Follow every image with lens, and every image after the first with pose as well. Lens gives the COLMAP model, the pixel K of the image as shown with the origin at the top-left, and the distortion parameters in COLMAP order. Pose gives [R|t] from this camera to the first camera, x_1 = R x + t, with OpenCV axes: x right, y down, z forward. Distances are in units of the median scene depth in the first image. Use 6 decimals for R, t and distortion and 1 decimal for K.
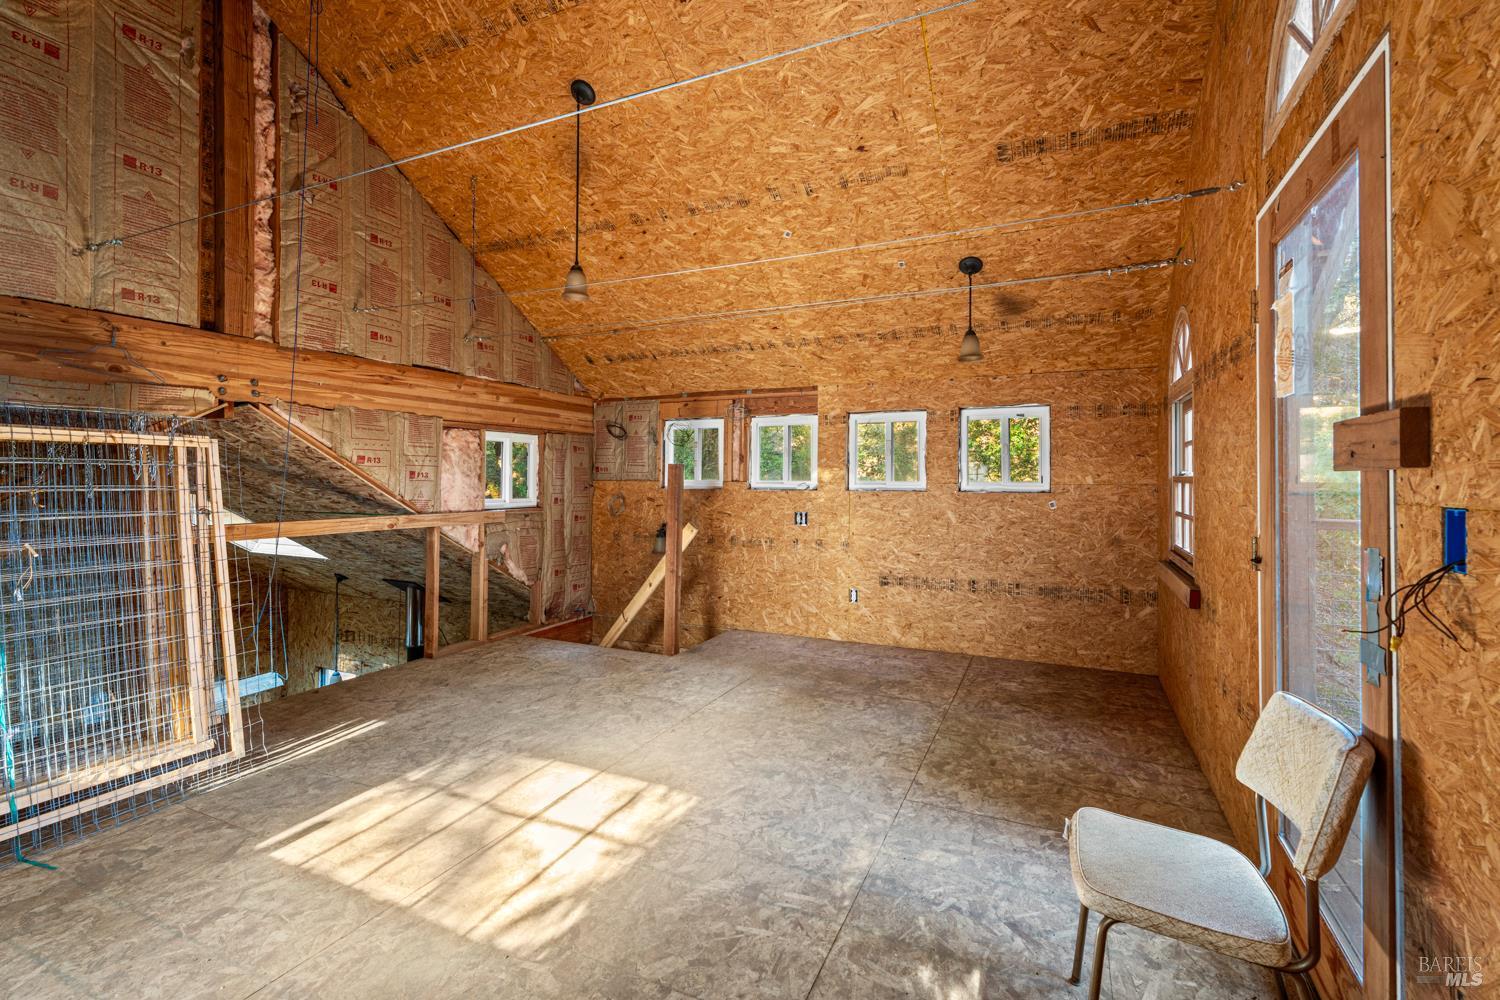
lens RADIAL K [[675.3, 0, 743.9], [0, 675.3, 473.5], [0, 0, 1]] dist [0.002682, -0.004040]
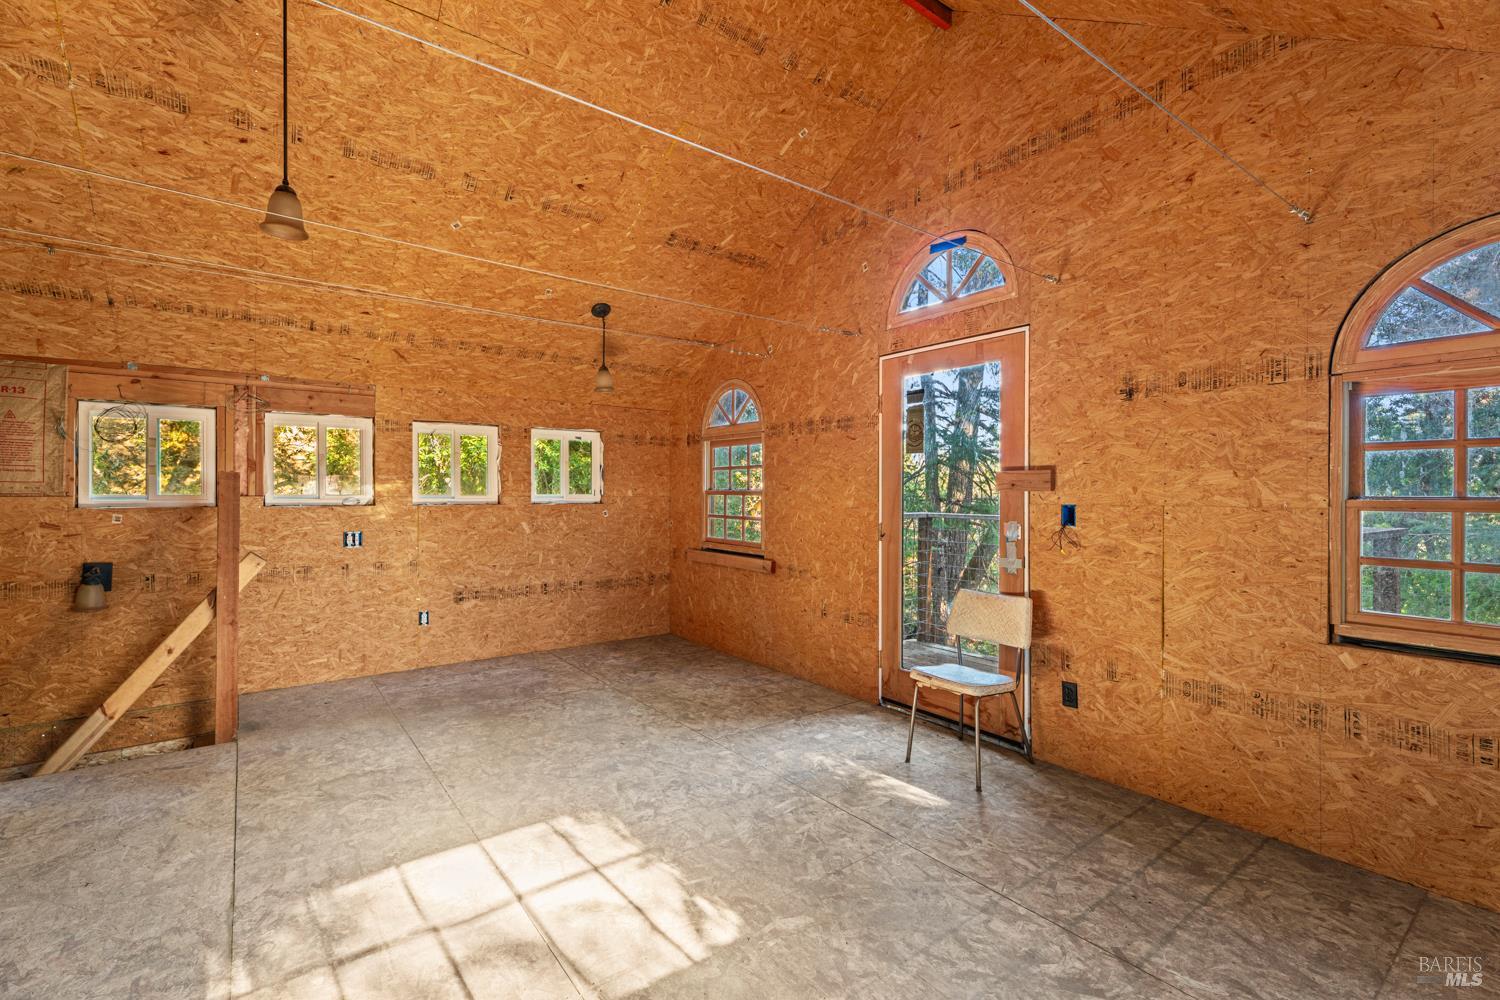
lens RADIAL K [[675.3, 0, 749.4], [0, 675.3, 497.7], [0, 0, 1]] dist [0.002682, -0.004040]
pose [[0.455949, -0.009350, 0.889957, -0.635838], [-0.008453, 0.999854, 0.014835, -0.003372], [-0.889966, -0.014287, 0.455804, 0.251195]]
